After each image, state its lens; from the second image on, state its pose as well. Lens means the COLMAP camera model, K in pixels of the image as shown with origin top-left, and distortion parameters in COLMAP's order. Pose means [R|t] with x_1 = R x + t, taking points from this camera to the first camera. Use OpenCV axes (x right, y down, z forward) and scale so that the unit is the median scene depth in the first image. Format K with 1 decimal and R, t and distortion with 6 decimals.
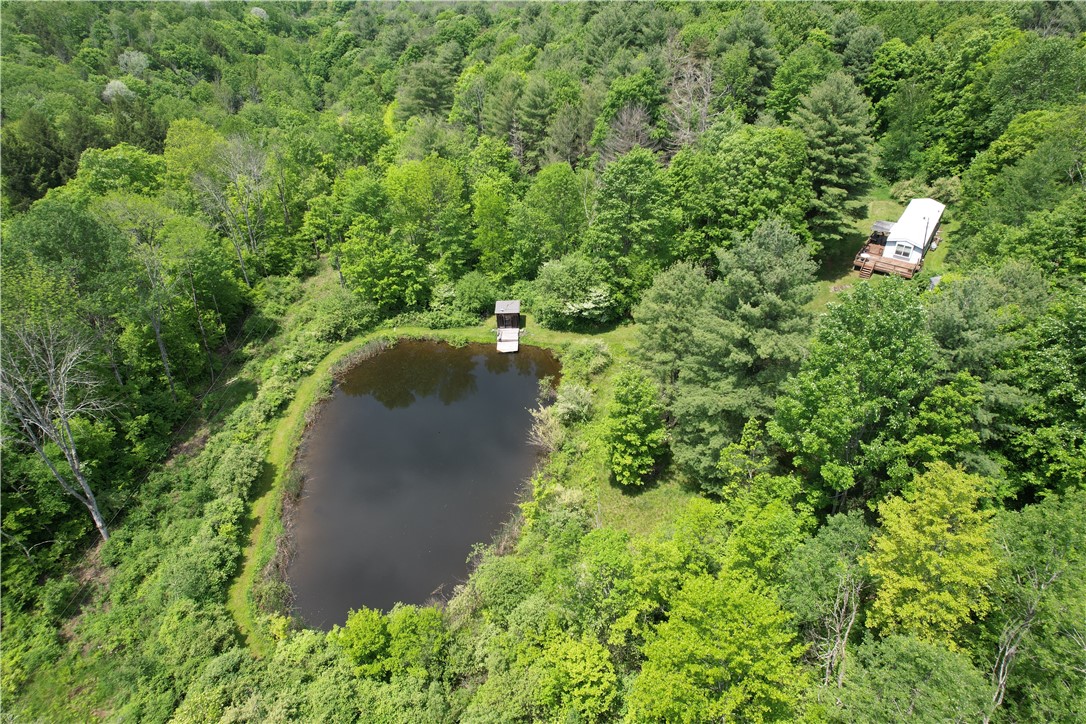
lens RADIAL K [[689.4, 0, 546.0], [0, 689.4, 364.5], [0, 0, 1]] dist [-0.056724, 0.030257]
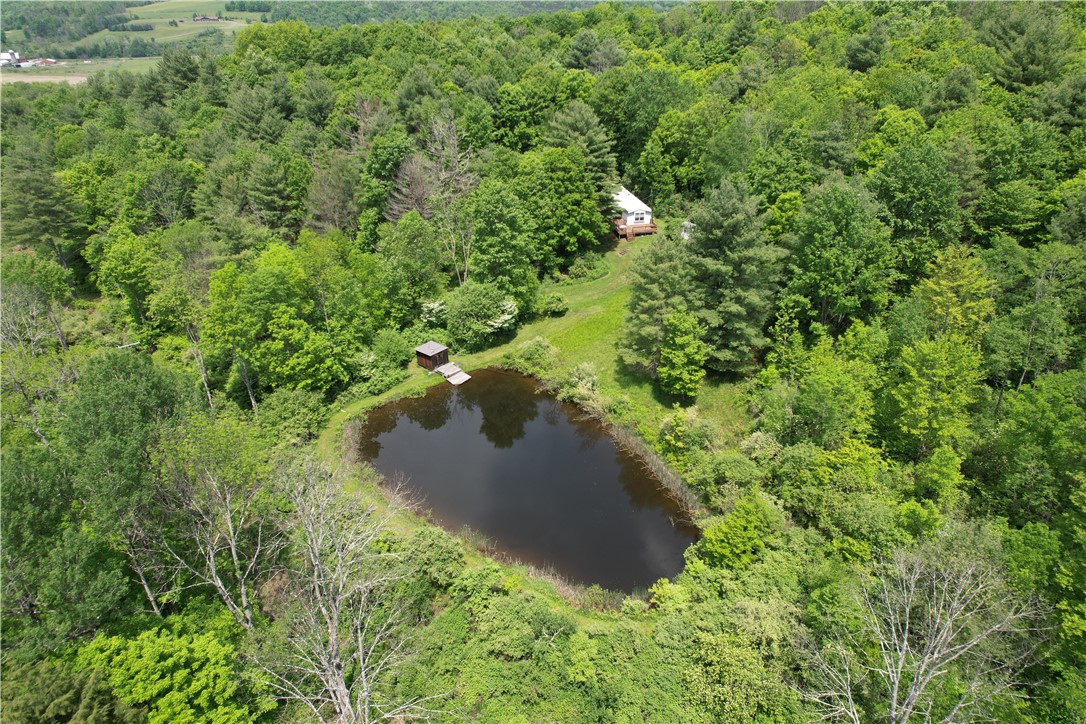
lens RADIAL K [[689.4, 0, 540.4], [0, 689.4, 361.3], [0, 0, 1]] dist [-0.056724, 0.030257]
pose [[0.689778, -0.347896, 0.634960, -0.662753], [0.403413, 0.912919, 0.061950, -0.067637], [-0.601219, 0.213420, 0.770057, 0.089277]]
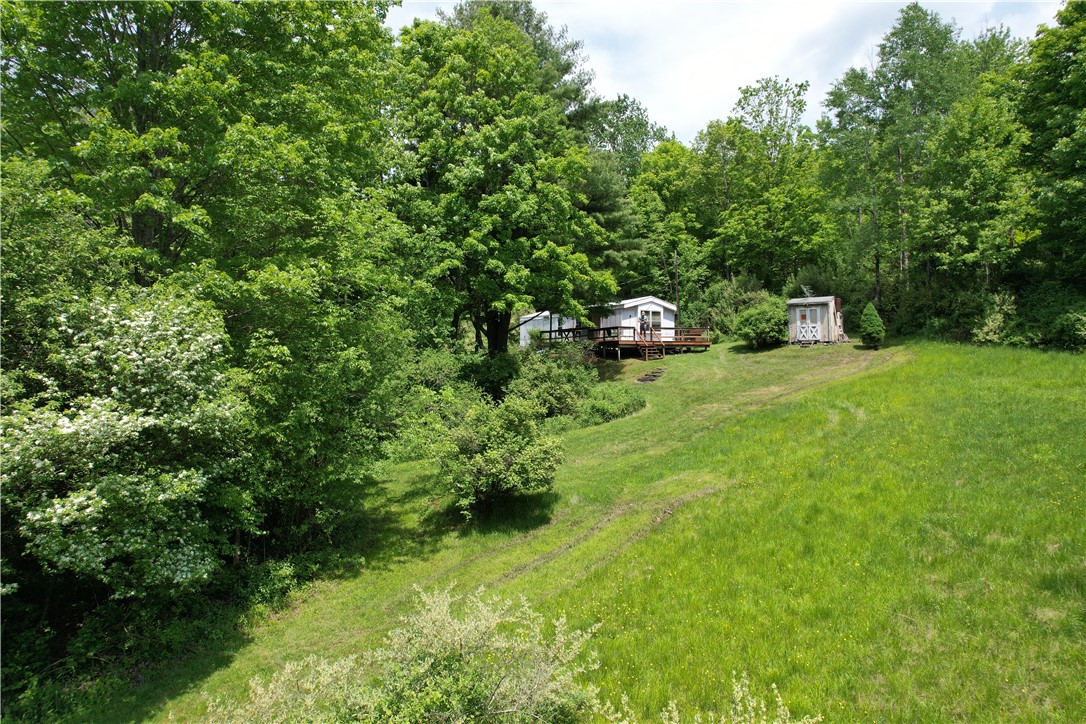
lens RADIAL K [[689.4, 0, 546.6], [0, 689.4, 366.0], [0, 0, 1]] dist [-0.056724, 0.030257]
pose [[0.477719, 0.008648, 0.878470, 0.002902], [0.475193, 0.838499, -0.266668, -0.031813], [-0.738902, 0.544835, 0.396457, 0.904620]]
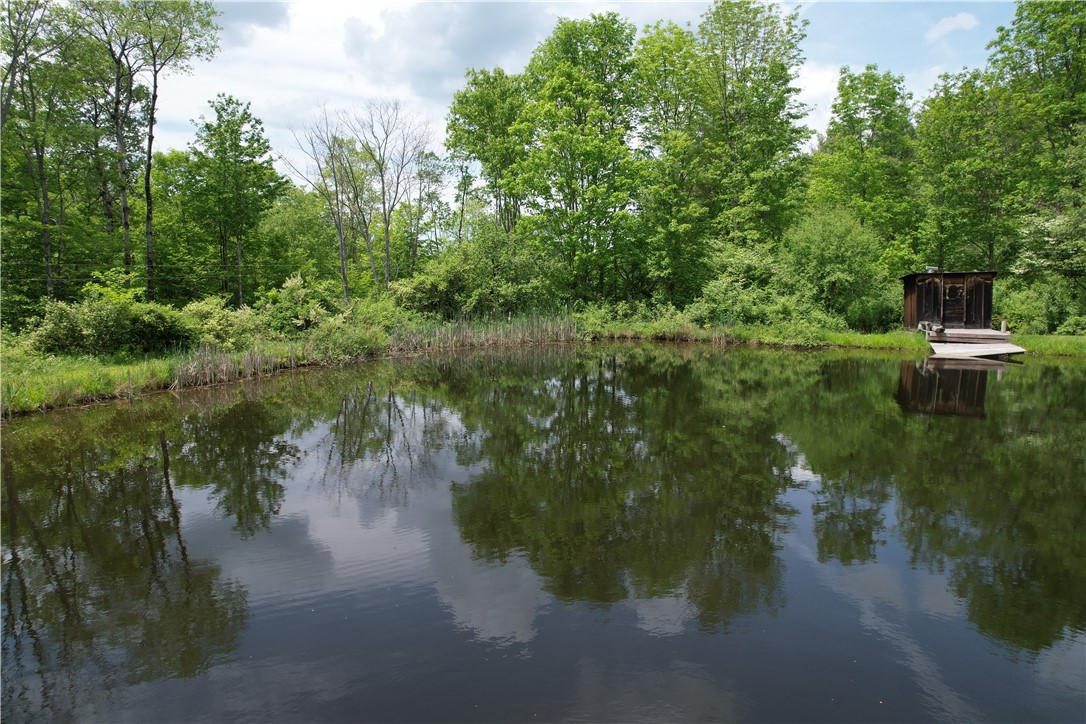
lens RADIAL K [[689.4, 0, 543.7], [0, 689.4, 366.5], [0, 0, 1]] dist [-0.056724, 0.030257]
pose [[0.941671, 0.044016, -0.333644, -0.135272], [-0.188847, 0.889715, -0.415624, 0.136846], [0.278554, 0.454389, 0.846131, 0.733657]]
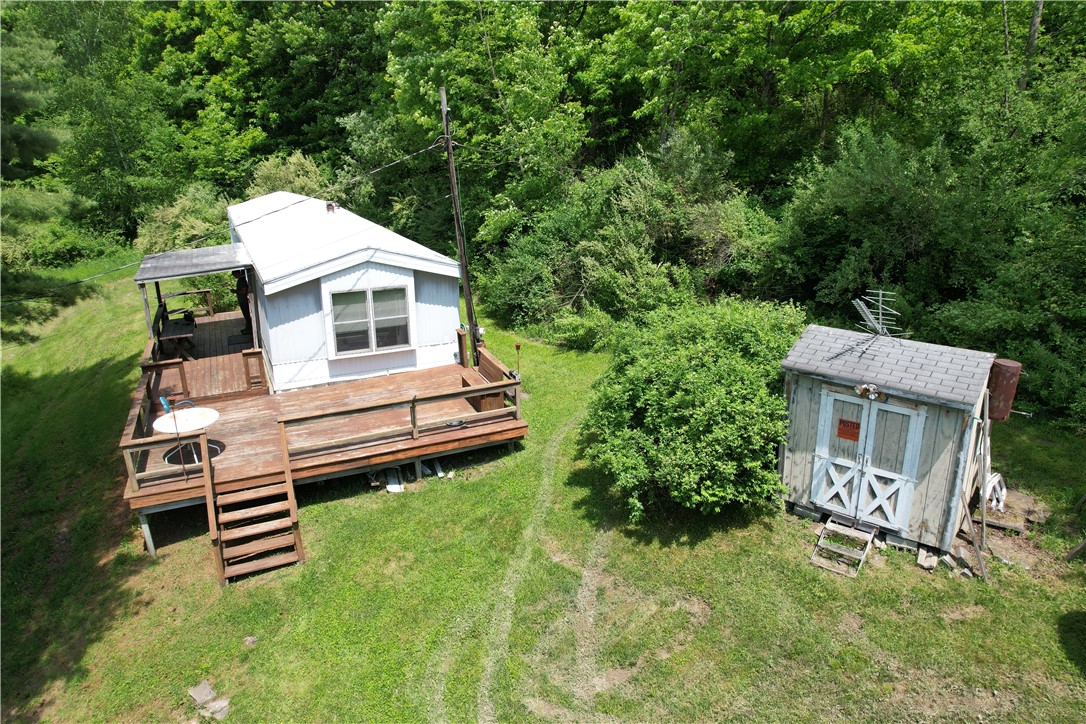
lens RADIAL K [[689.4, 0, 545.3], [0, 689.4, 357.9], [0, 0, 1]] dist [-0.056724, 0.030257]
pose [[0.487185, -0.264382, 0.832318, 0.413437], [0.479316, 0.877640, -0.001783, -0.143041], [-0.730005, 0.399812, 0.554296, 0.911866]]
